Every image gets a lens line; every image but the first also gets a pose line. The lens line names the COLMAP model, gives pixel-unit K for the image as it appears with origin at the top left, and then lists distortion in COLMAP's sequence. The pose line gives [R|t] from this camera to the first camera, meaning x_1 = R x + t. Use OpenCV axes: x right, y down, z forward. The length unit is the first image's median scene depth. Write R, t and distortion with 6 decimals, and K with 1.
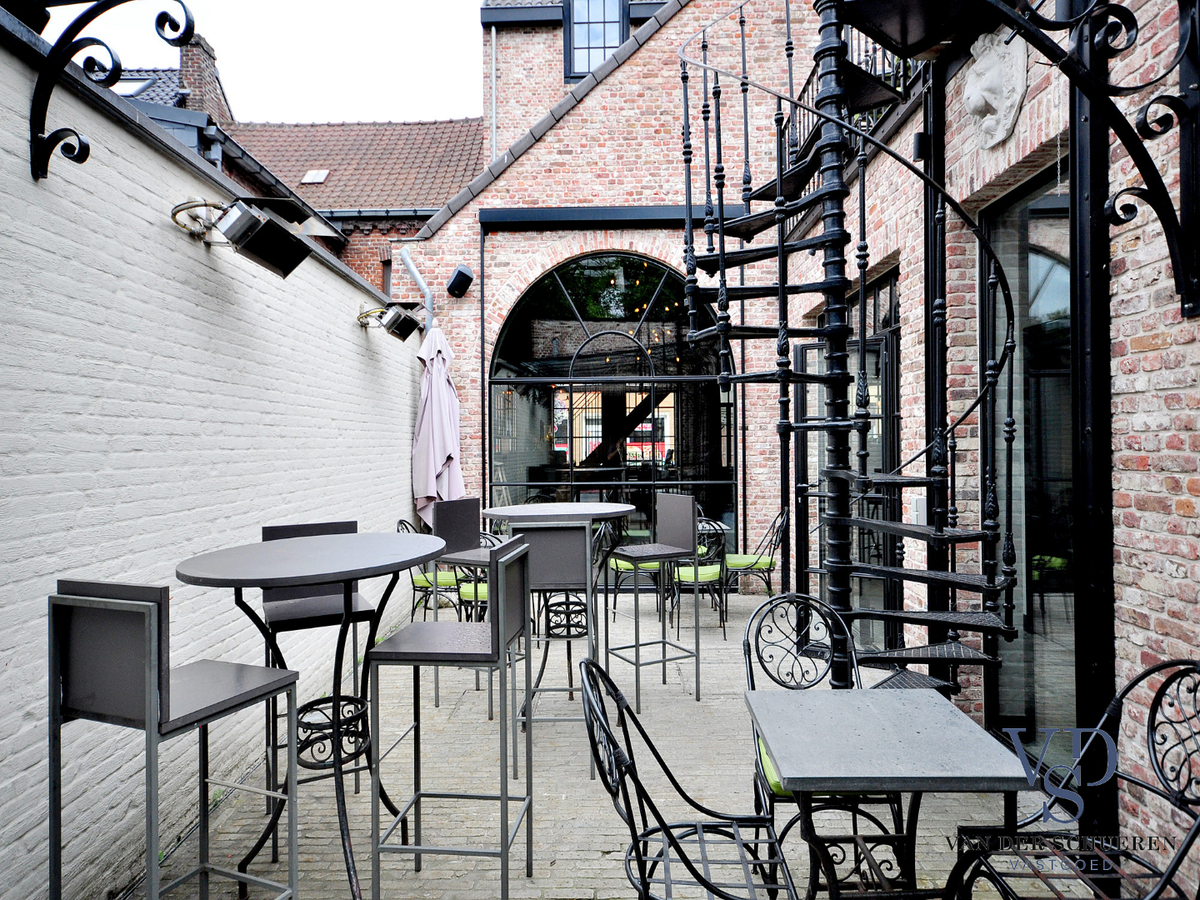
lens RADIAL K [[737.4, 0, 604.6], [0, 737.4, 439.7], [0, 0, 1]] dist [0.011555, 0.003544]
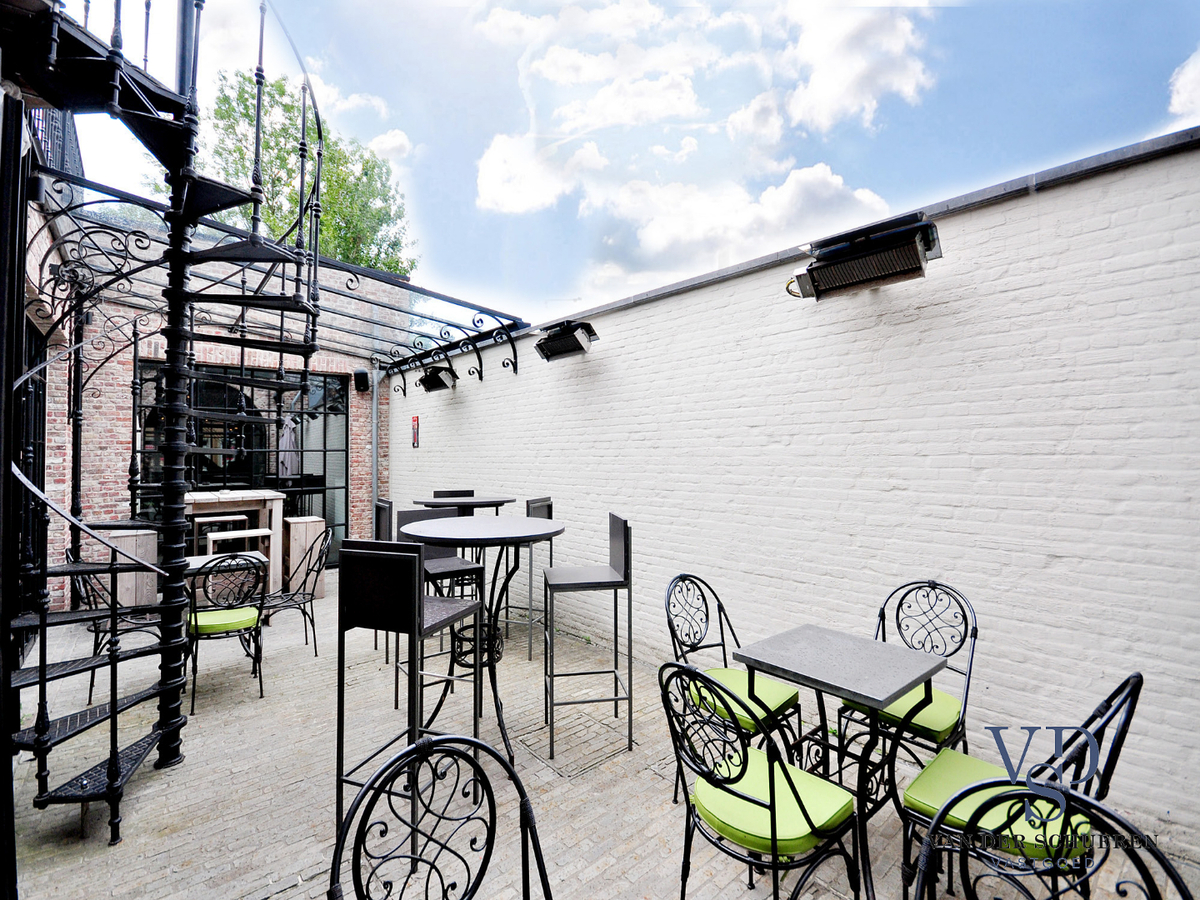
lens RADIAL K [[533.9, 0, 602.9], [0, 533.9, 440.8], [0, 0, 1]] dist [0.016120, -0.011178]
pose [[-0.743838, 0.007255, -0.668320, 0.161652], [0.024681, 0.999557, -0.016620, -0.001506], [0.667904, -0.028857, -0.743688, 0.911015]]
